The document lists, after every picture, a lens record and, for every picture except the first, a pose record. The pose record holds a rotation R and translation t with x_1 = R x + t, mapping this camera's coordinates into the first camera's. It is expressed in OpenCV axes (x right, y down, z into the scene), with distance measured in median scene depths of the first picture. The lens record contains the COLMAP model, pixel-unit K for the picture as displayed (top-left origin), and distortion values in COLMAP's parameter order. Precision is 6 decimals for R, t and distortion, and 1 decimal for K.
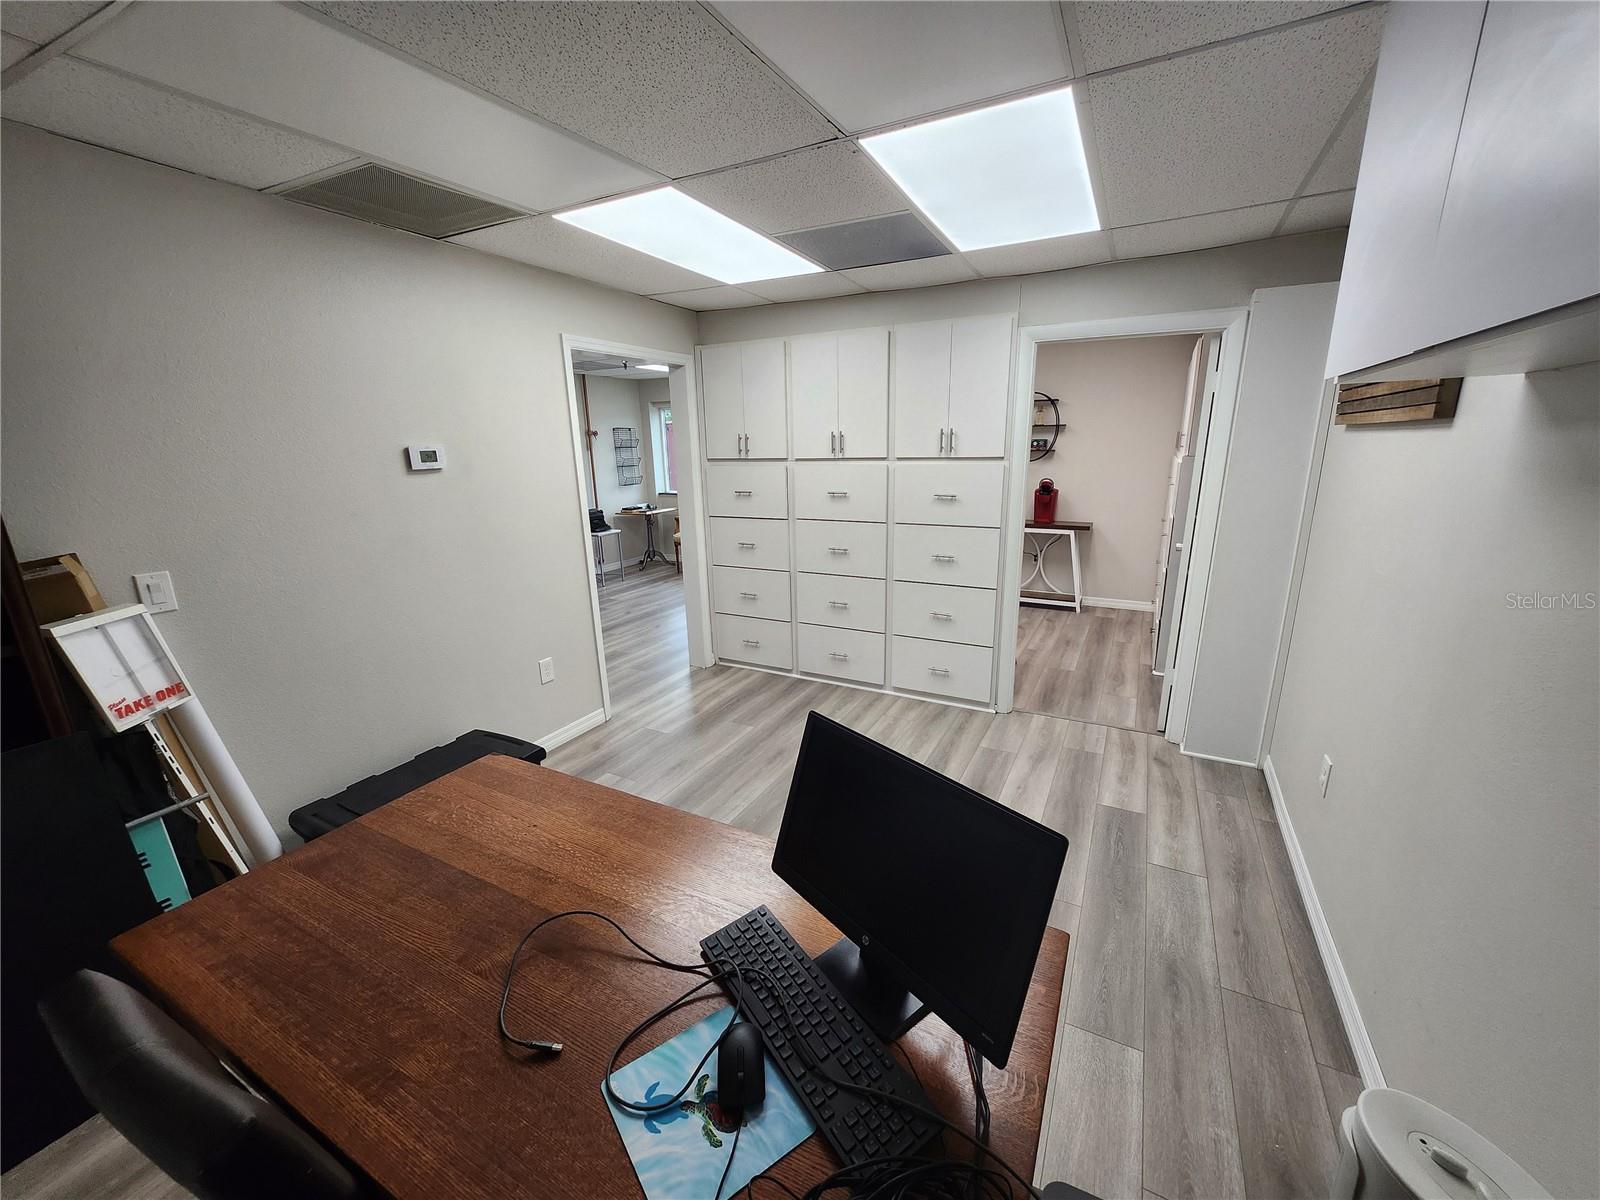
lens RADIAL K [[628.9, 0, 802.2], [0, 628.9, 608.4], [0, 0, 1]] dist [0.000875, -0.006726]
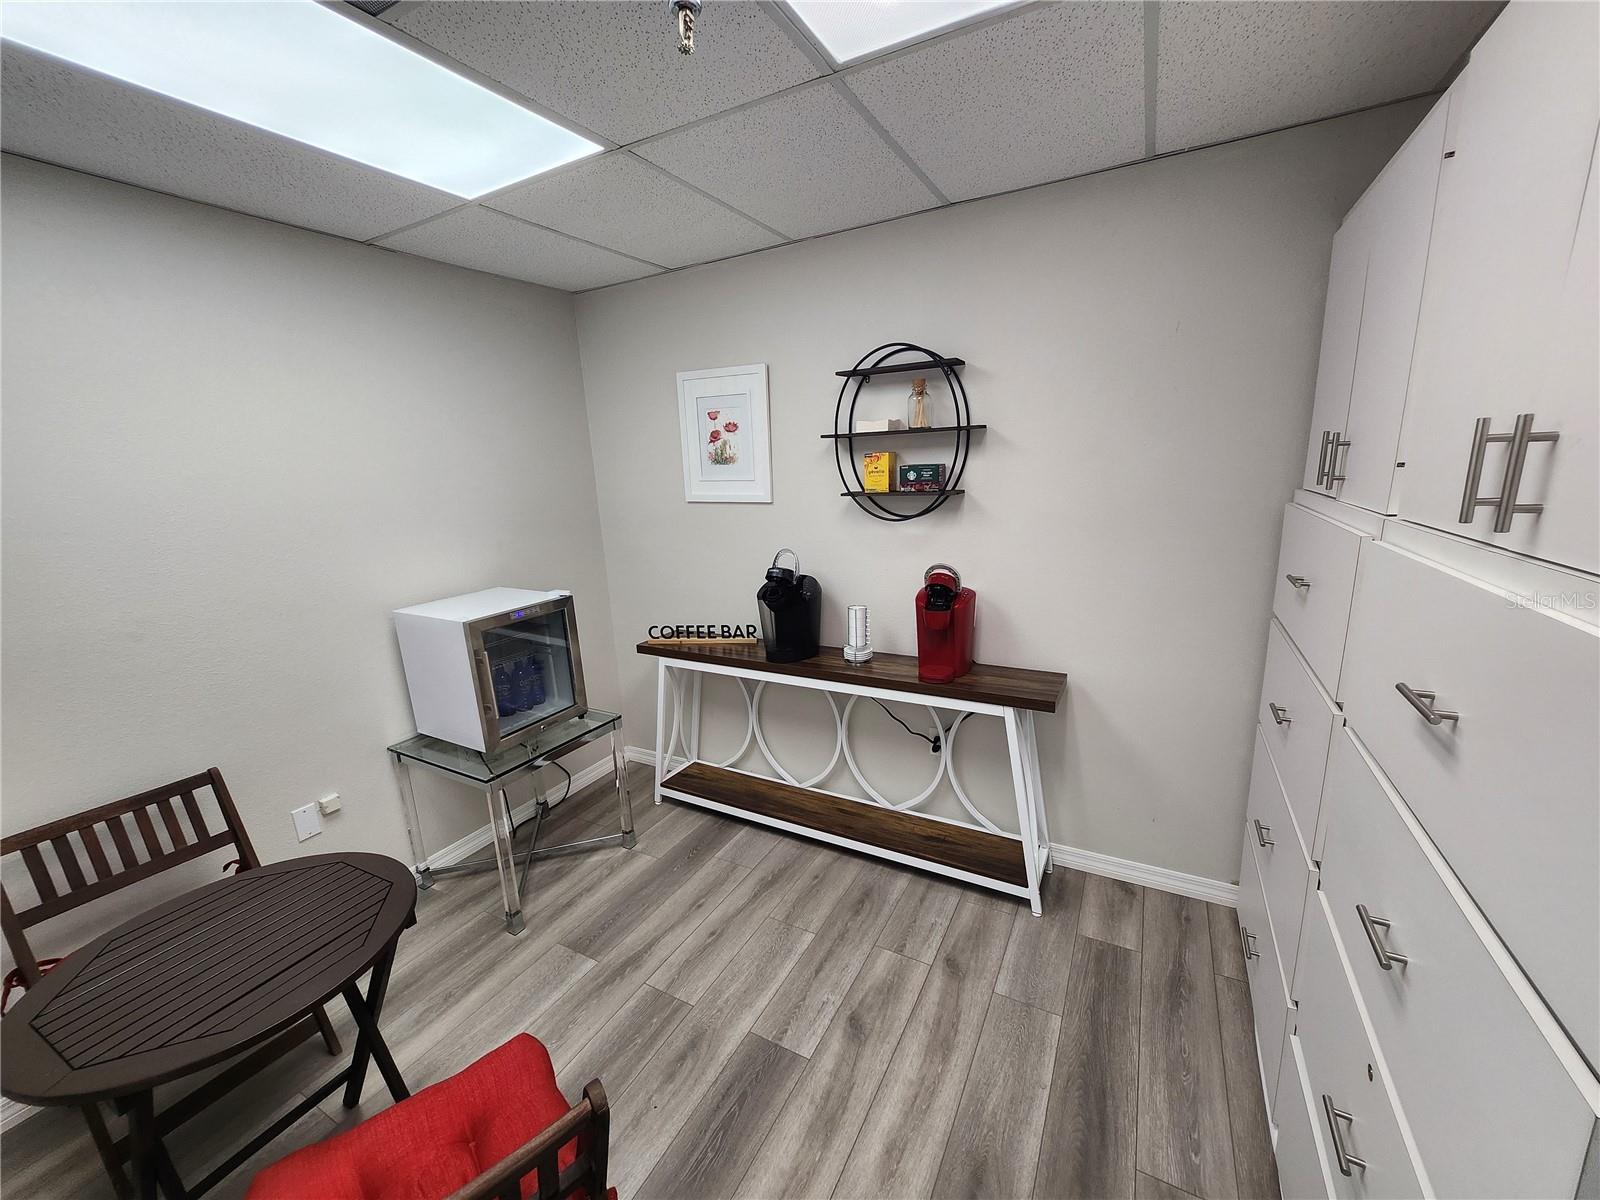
lens RADIAL K [[628.9, 0, 802.2], [0, 628.9, 608.4], [0, 0, 1]] dist [0.000875, -0.006726]
pose [[0.999620, -0.026235, -0.008468, 0.436164], [0.025937, 0.999097, -0.033651, -0.240853], [0.009343, 0.033418, 0.999398, 0.875664]]
